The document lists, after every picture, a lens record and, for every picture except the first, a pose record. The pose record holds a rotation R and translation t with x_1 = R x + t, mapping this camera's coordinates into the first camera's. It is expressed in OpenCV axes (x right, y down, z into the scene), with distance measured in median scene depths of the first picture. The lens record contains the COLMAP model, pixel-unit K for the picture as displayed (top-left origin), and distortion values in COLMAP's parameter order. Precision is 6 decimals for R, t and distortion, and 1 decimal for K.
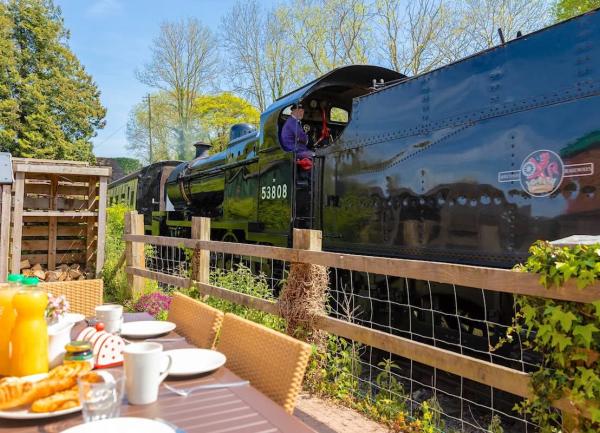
lens RADIAL K [[460.6, 0, 300.0], [0, 460.6, 216.5], [0, 0, 1]] dist [0.006850, 0.002302]
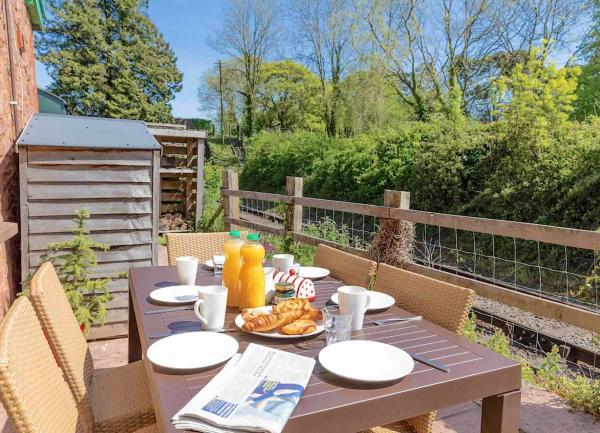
lens RADIAL K [[416.9, 0, 300.0], [0, 416.9, 216.5], [0, 0, 1]] dist [0.005345, 0.001155]
pose [[0.999387, 0.019344, -0.029169, -0.100139], [-0.015773, 0.992883, 0.118046, -0.014029], [0.031244, -0.117514, 0.992580, -0.037208]]
